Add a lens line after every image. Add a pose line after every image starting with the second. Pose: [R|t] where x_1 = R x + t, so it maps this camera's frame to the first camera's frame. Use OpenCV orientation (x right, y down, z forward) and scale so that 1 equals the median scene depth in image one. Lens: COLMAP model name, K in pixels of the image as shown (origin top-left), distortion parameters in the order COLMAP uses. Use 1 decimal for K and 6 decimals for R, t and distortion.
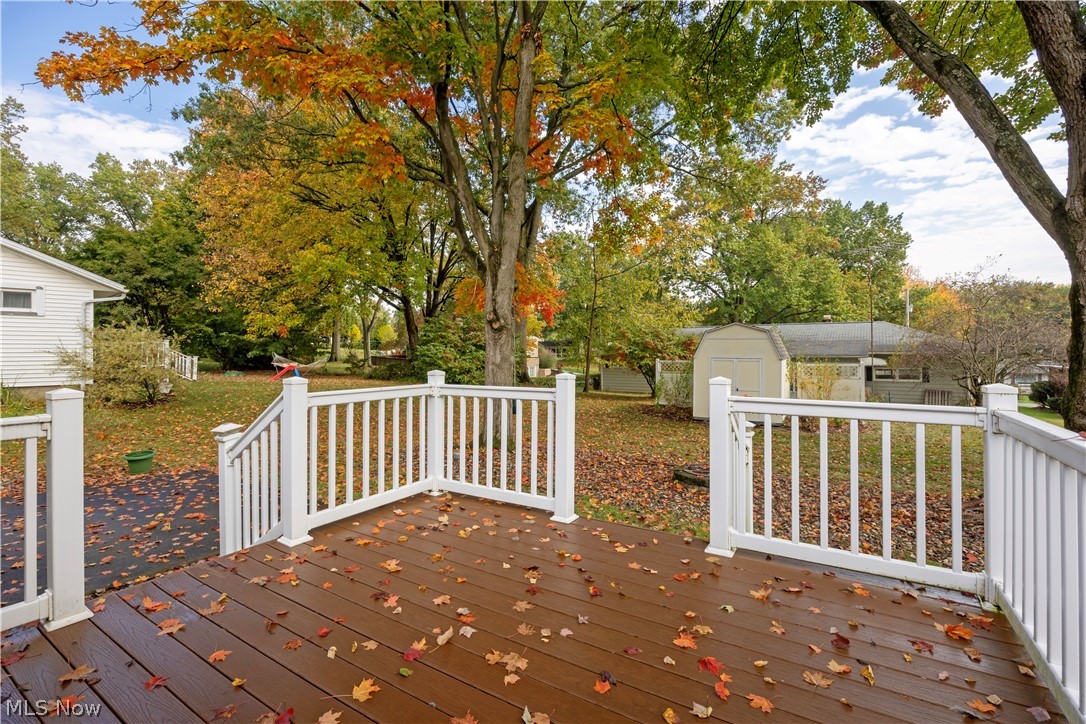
lens RADIAL K [[484.6, 0, 543.4], [0, 484.6, 352.3], [0, 0, 1]] dist [-0.010672, 0.000052]
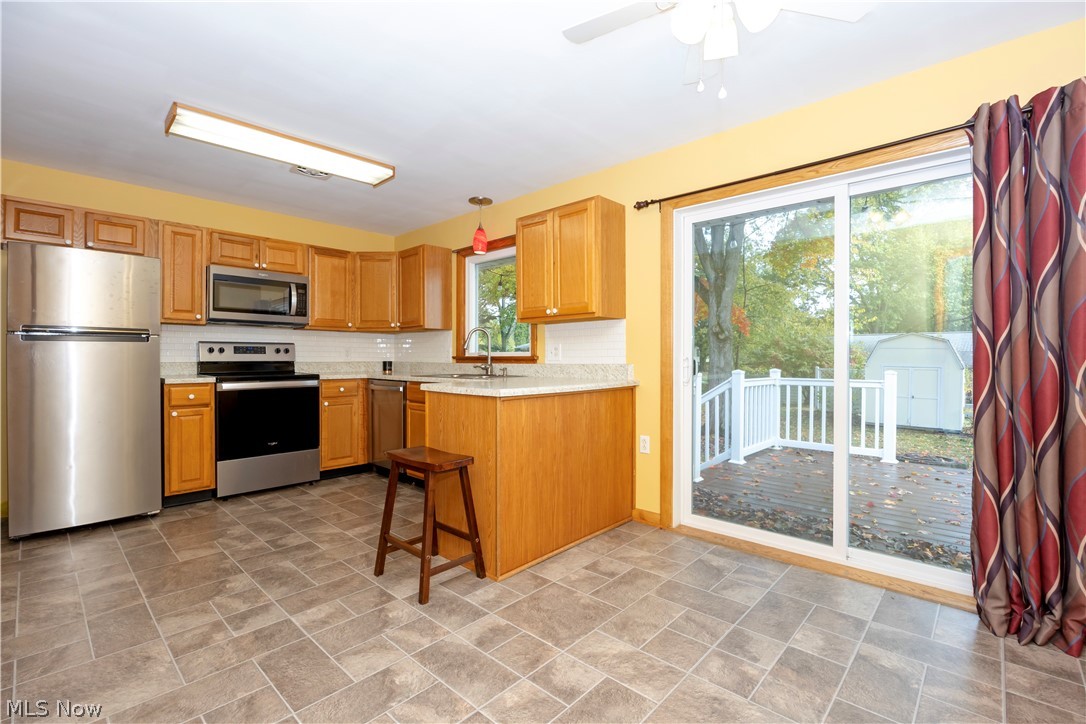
lens RADIAL K [[484.6, 0, 548.4], [0, 484.6, 364.7], [0, 0, 1]] dist [-0.010672, 0.000052]
pose [[0.980857, 0.013935, -0.194231, -0.285039], [-0.011641, 0.999848, 0.012946, 0.005464], [0.194382, -0.010438, 0.980870, -0.291963]]
